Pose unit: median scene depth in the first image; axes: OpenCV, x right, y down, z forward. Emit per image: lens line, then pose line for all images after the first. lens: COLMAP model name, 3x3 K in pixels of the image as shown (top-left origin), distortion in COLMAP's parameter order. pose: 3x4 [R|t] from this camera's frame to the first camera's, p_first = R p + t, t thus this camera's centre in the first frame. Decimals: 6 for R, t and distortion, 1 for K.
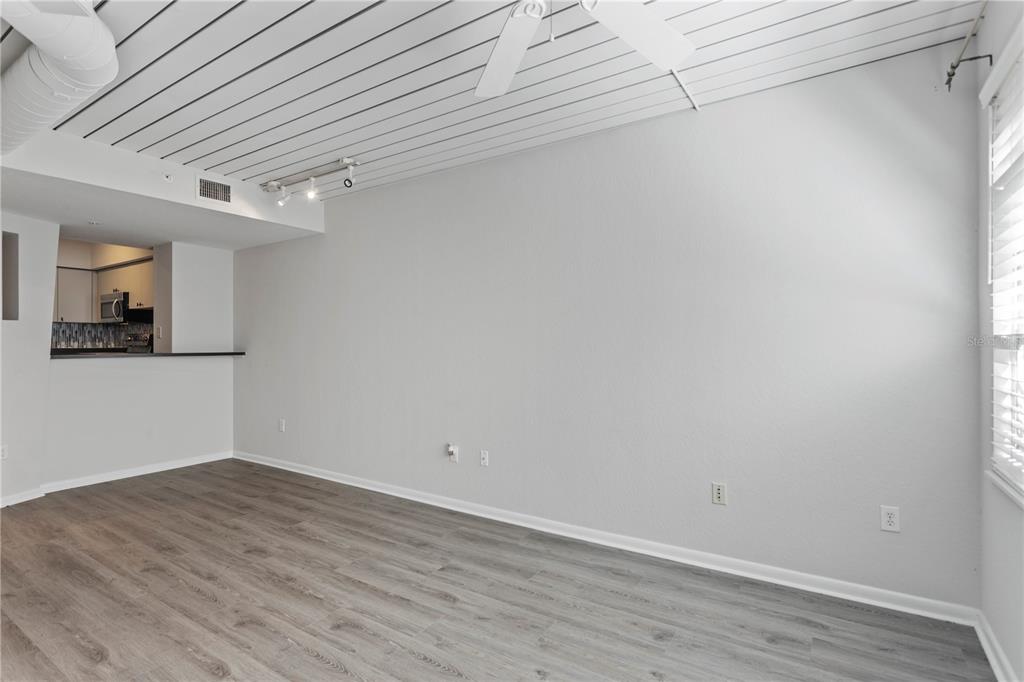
lens RADIAL K [[514.9, 0, 516.8], [0, 514.9, 340.6], [0, 0, 1]] dist [-0.015249, 0.003338]
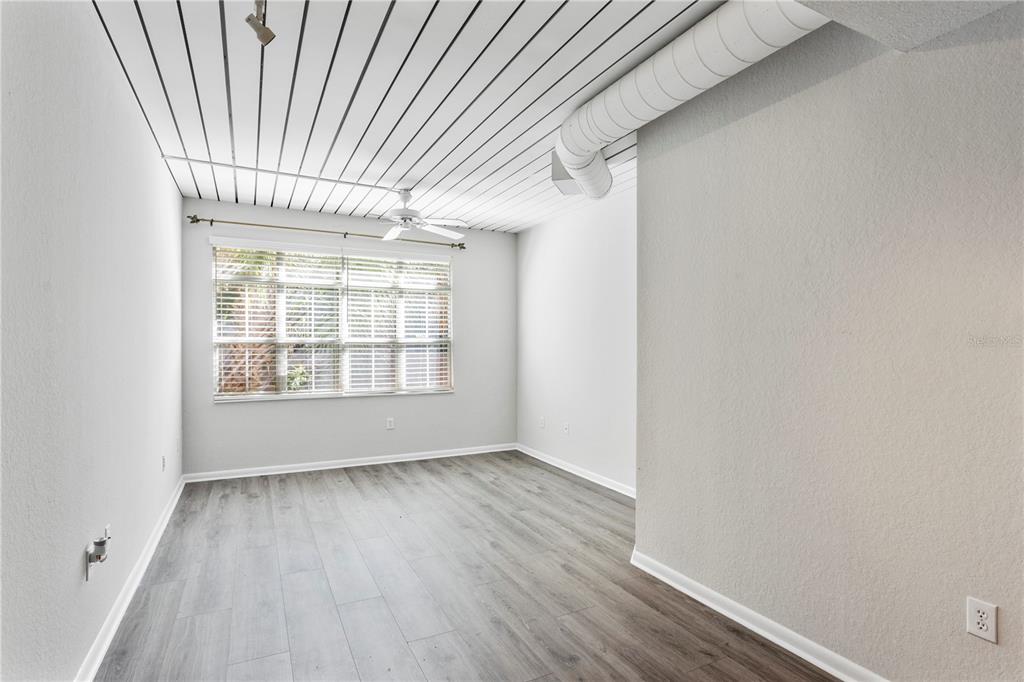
lens RADIAL K [[514.9, 0, 520.5], [0, 514.9, 343.8], [0, 0, 1]] dist [-0.015249, 0.003338]
pose [[-0.875593, -0.000509, 0.483049, -0.917476], [-0.004832, 0.999959, -0.007706, 0.002861], [-0.483025, -0.009081, -0.875560, 1.523020]]
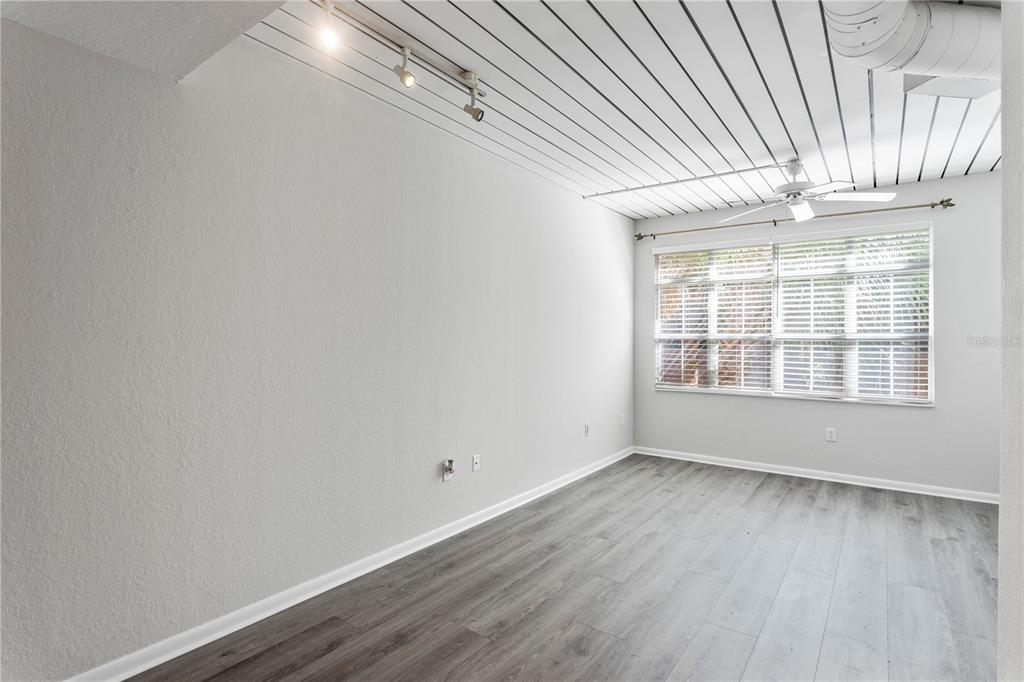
lens RADIAL K [[514.9, 0, 514.1], [0, 514.9, 337.3], [0, 0, 1]] dist [-0.015249, 0.003338]
pose [[0.043051, 0.001545, 0.999072, -1.190641], [-0.011976, 0.999928, -0.001031, -0.004175], [-0.999001, -0.011921, 0.043066, 1.049966]]
